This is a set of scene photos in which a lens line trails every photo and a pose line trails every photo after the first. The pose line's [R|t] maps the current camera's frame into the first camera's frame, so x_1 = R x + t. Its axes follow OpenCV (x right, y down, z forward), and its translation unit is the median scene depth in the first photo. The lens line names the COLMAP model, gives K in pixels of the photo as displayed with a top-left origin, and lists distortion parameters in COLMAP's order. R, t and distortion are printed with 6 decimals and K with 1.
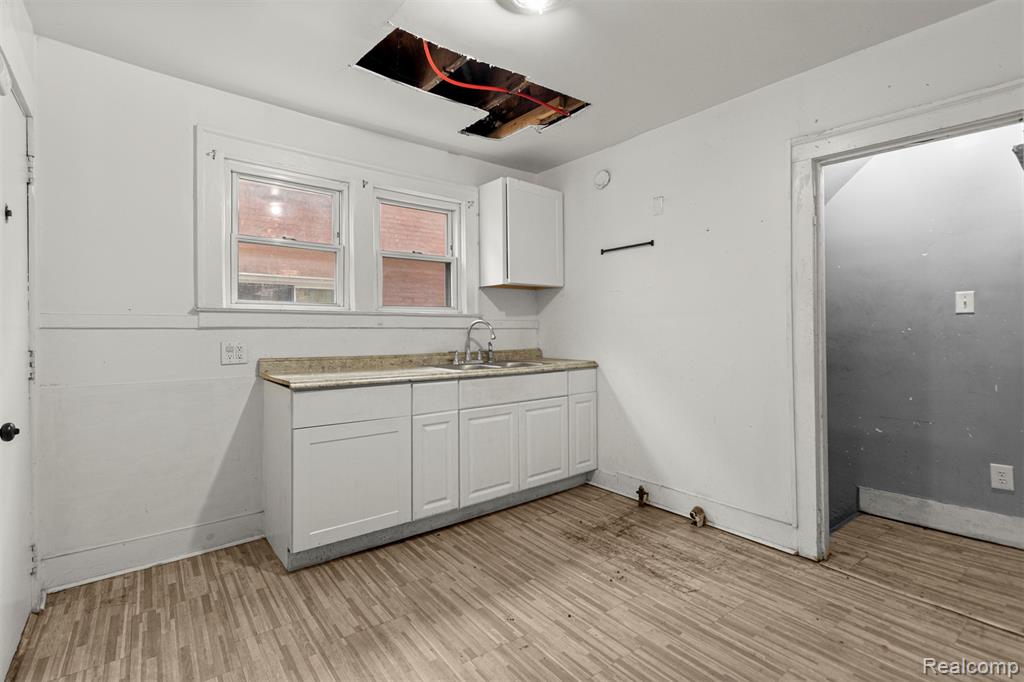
lens RADIAL K [[469.4, 0, 510.1], [0, 469.4, 326.1], [0, 0, 1]] dist [-0.000724, -0.000371]
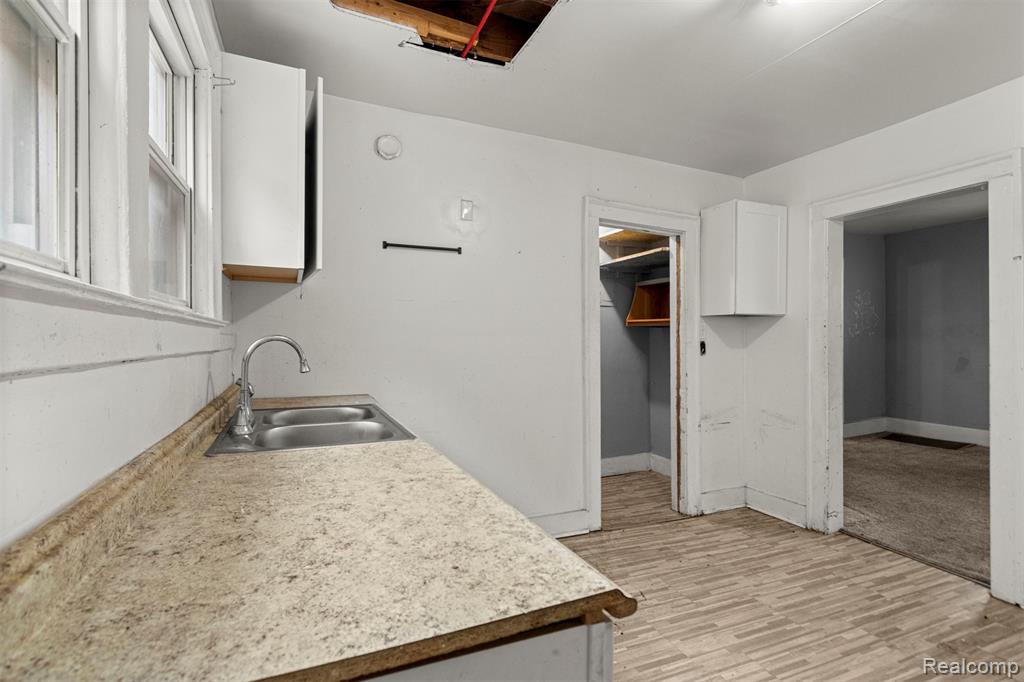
lens RADIAL K [[469.9, 0, 496.9], [0, 469.9, 336.8], [0, 0, 1]] dist [0.003108, -0.000153]
pose [[0.279473, 0.011079, 0.960090, -0.679250], [-0.020144, 0.999781, -0.005674, -0.019400], [-0.959942, -0.017755, 0.279635, 0.917510]]
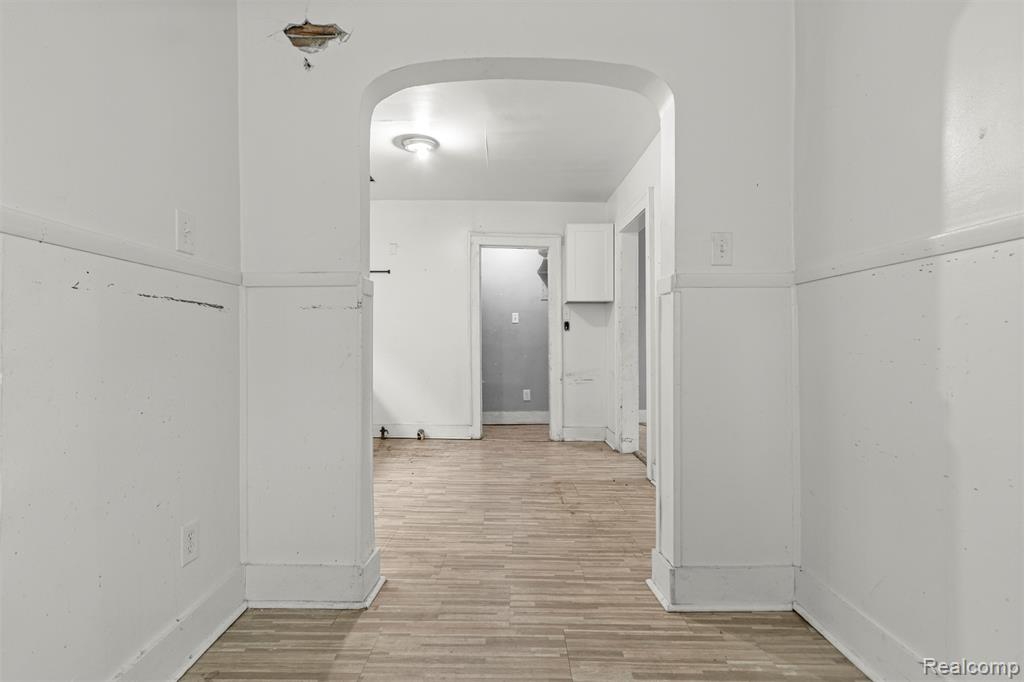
lens RADIAL K [[472.0, 0, 495.4], [0, 472.0, 341.4], [0, 0, 1]] dist [0.000293, -0.000158]
pose [[0.632984, 0.005947, 0.774142, -0.924245], [-0.016090, 0.999856, 0.005475, 0.055314], [-0.773998, -0.015922, 0.632988, -0.369822]]
